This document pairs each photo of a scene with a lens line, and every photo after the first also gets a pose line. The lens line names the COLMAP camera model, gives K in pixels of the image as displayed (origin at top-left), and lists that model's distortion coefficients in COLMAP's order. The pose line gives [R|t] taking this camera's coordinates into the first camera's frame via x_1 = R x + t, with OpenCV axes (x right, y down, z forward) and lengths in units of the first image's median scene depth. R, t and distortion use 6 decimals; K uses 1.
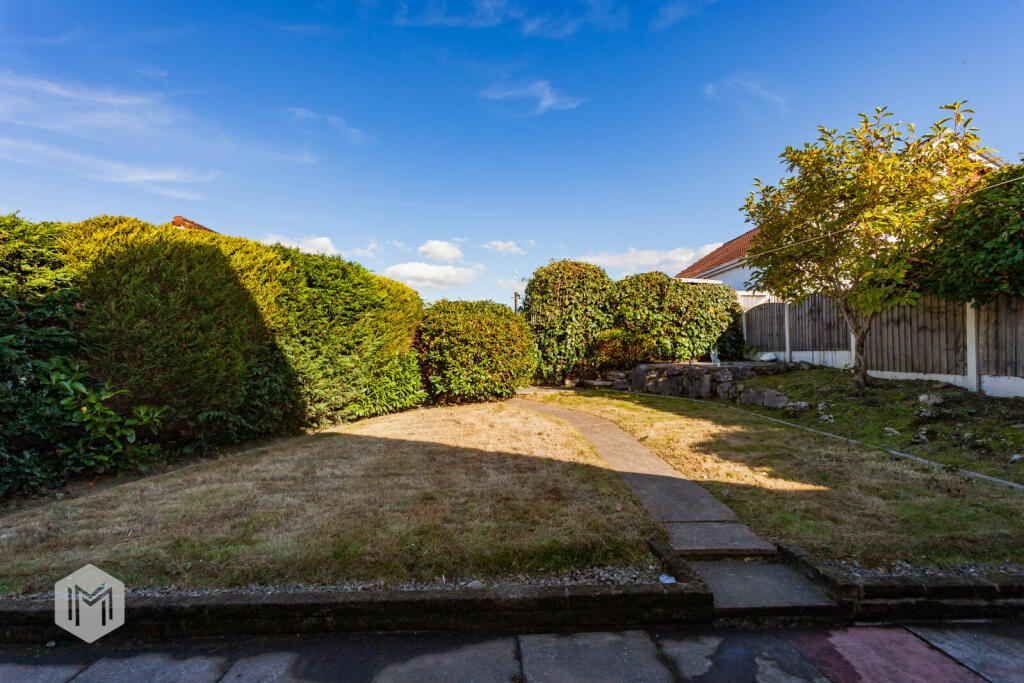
lens RADIAL K [[492.8, 0, 507.6], [0, 492.8, 345.4], [0, 0, 1]] dist [0.003208, 0.000973]
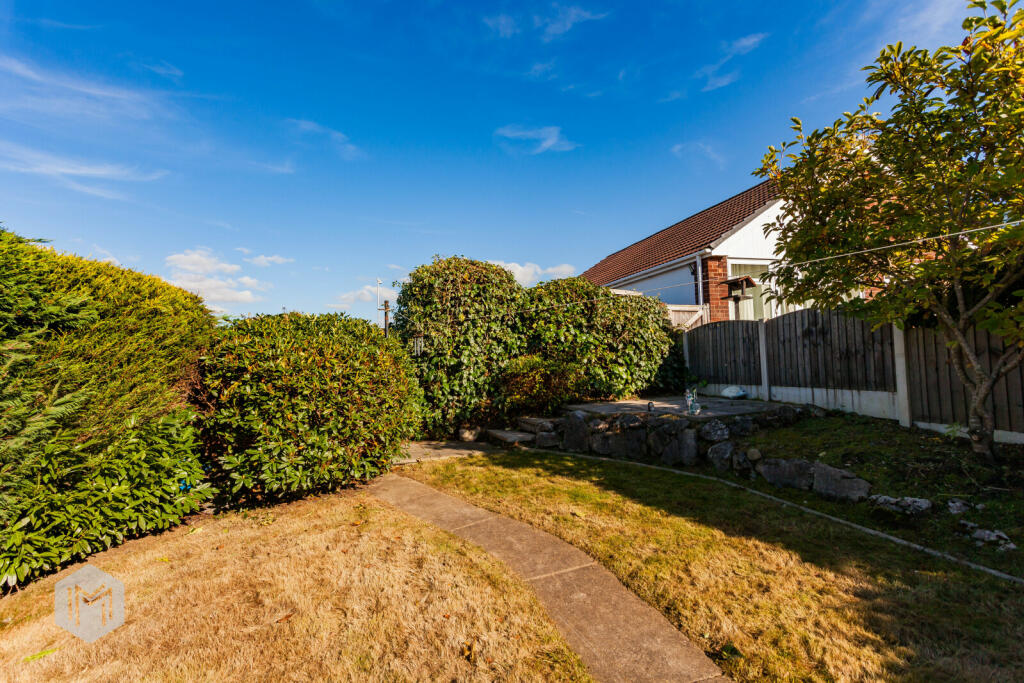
lens RADIAL K [[492.8, 0, 507.6], [0, 492.8, 345.4], [0, 0, 1]] dist [0.003208, 0.000973]
pose [[0.962535, -0.008124, 0.271034, -0.004121], [0.015592, 0.999555, -0.025412, -0.030944], [-0.270708, 0.028686, 0.962234, 0.335276]]
